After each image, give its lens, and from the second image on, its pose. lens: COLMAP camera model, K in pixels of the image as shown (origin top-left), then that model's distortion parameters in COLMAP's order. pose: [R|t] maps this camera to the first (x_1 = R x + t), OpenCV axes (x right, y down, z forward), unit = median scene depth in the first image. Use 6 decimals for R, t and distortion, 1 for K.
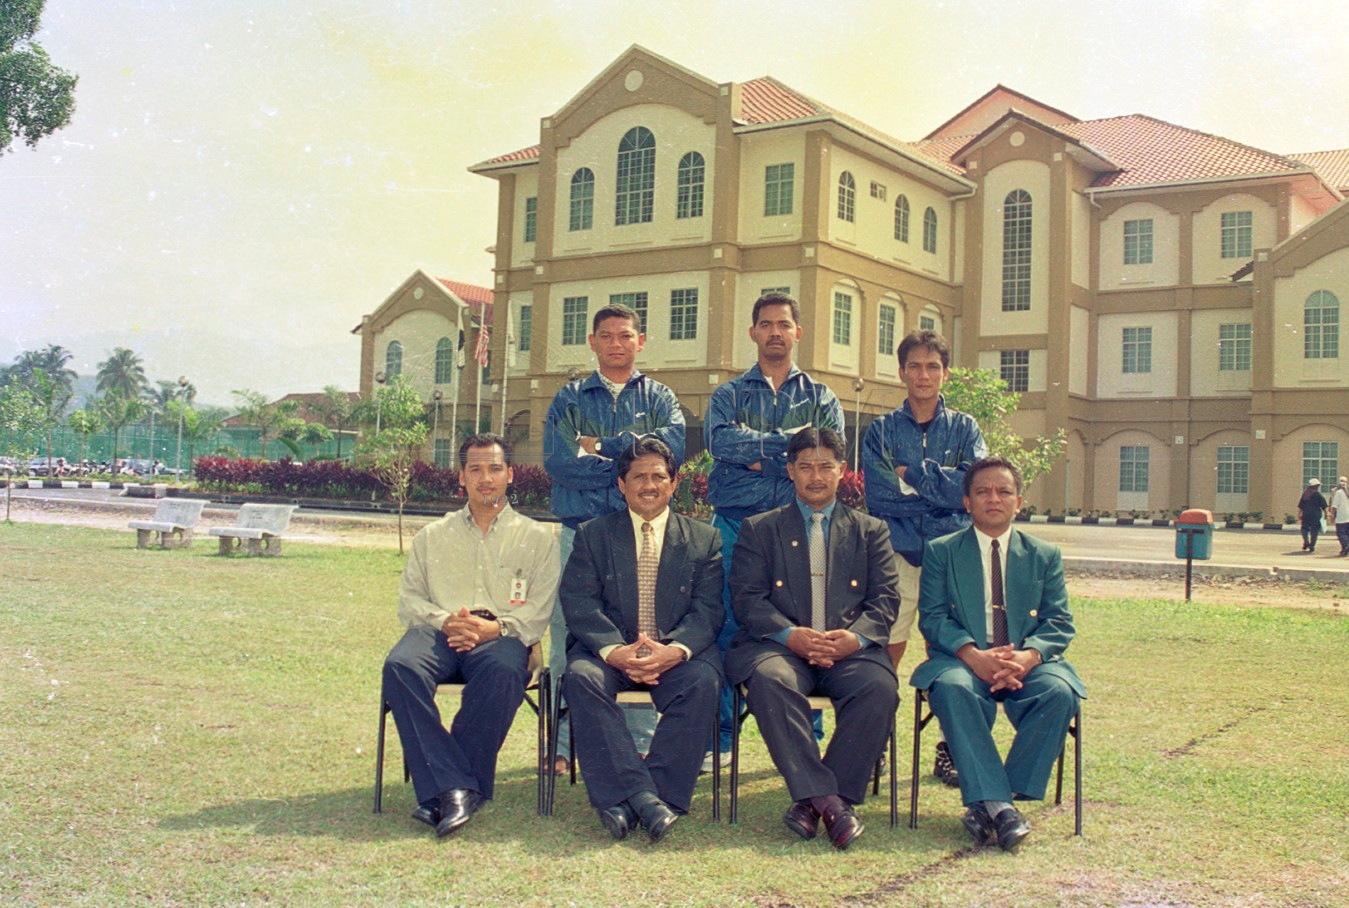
lens RADIAL K [[1455.0, 0, 691.9], [0, 1455.0, 432.0], [0, 0, 1]] dist [-0.122542, -0.001730]
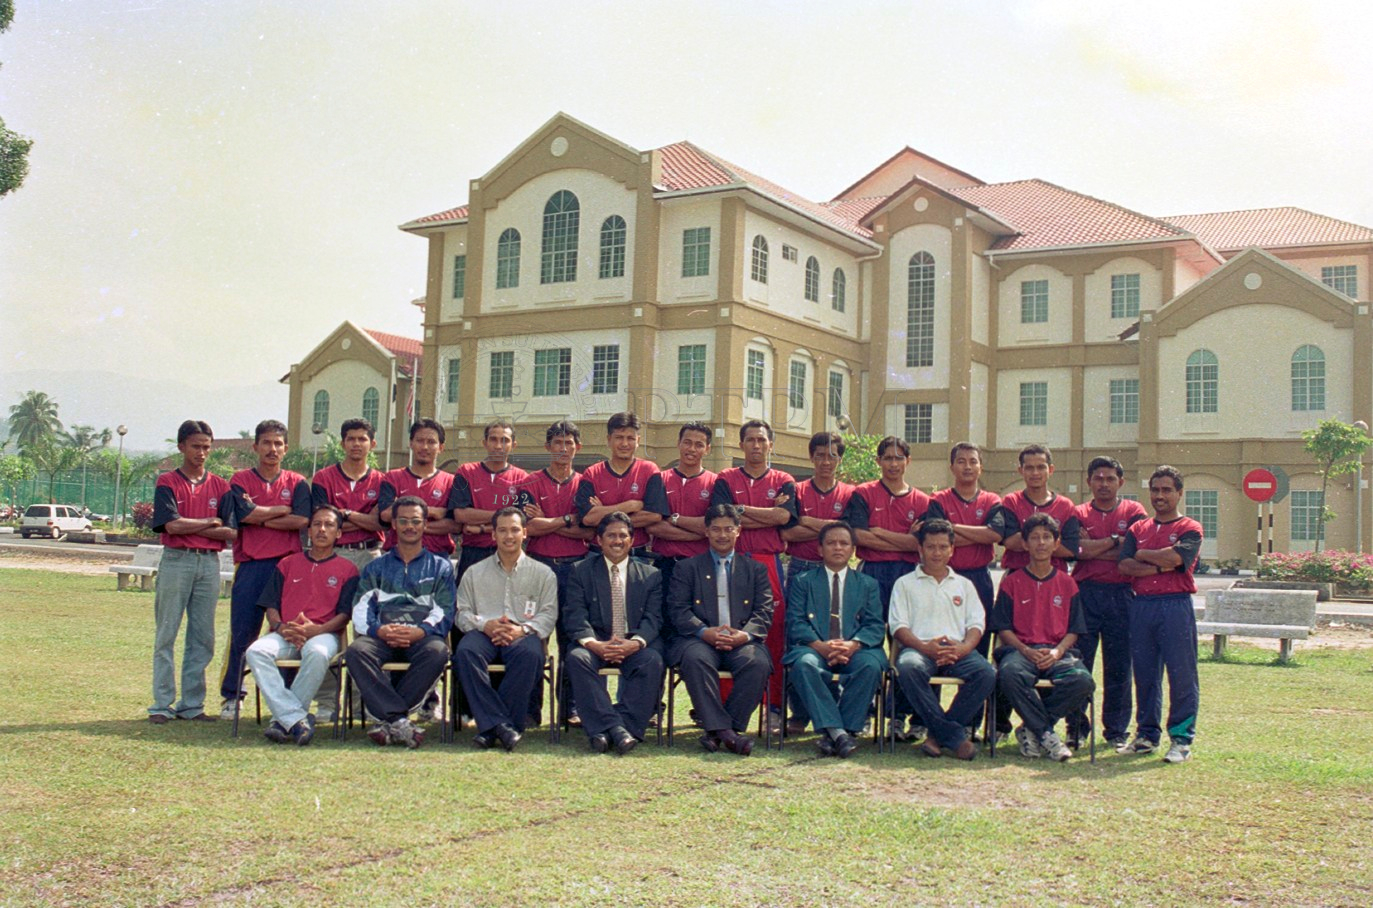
lens RADIAL K [[1526.8, 0, 688.0], [0, 1526.8, 436.1], [0, 0, 1]] dist [-0.130677, 0.058392]
pose [[0.998471, 0.002404, 0.055220, -0.006918], [-0.001075, 0.999710, -0.024072, -0.005843], [-0.055262, 0.023975, 0.998184, -0.104704]]
